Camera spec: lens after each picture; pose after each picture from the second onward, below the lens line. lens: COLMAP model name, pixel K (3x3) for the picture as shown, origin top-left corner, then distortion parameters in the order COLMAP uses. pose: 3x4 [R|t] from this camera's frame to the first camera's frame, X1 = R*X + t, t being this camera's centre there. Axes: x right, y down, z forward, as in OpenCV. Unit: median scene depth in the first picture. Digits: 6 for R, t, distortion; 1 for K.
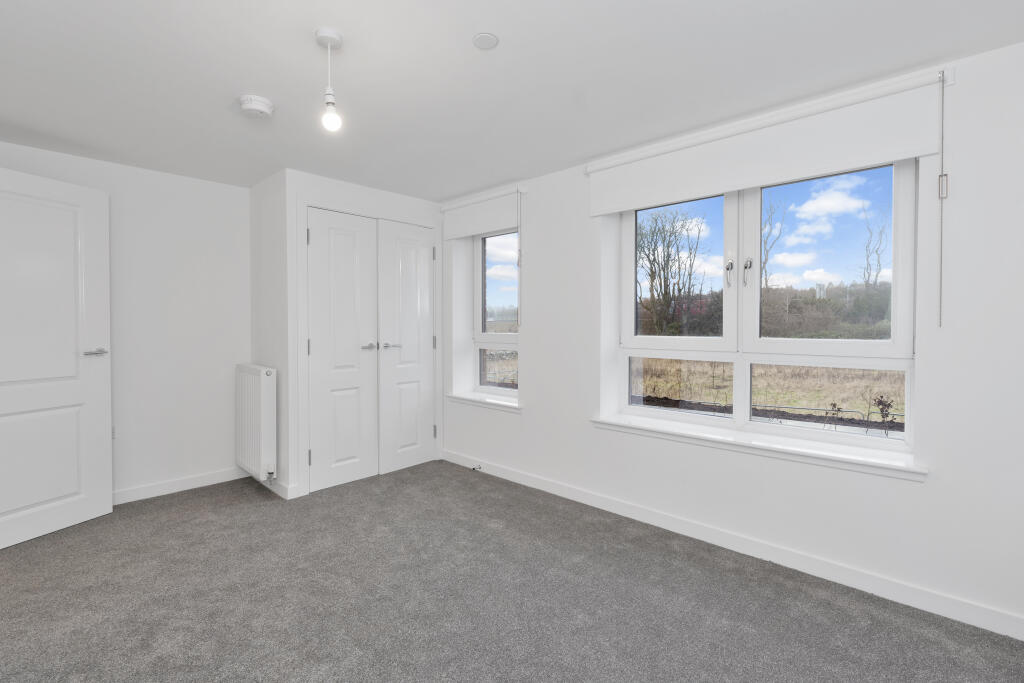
lens RADIAL K [[479.0, 0, 512.3], [0, 479.0, 331.2], [0, 0, 1]] dist [0.000127, 0.000023]
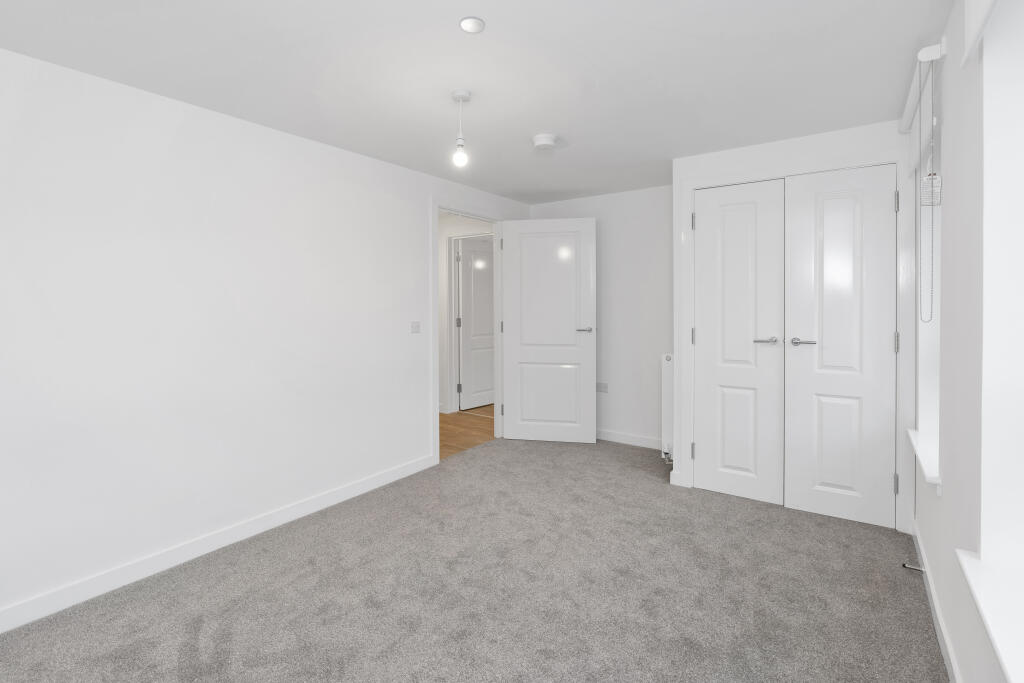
lens RADIAL K [[480.8, 0, 512.6], [0, 480.8, 307.2], [0, 0, 1]] dist [-0.000229, -0.000127]
pose [[0.135537, 0.006029, -0.990754, 0.524838], [-0.011964, 0.999919, 0.004448, -0.026819], [0.990700, 0.011250, 0.135598, 0.548773]]
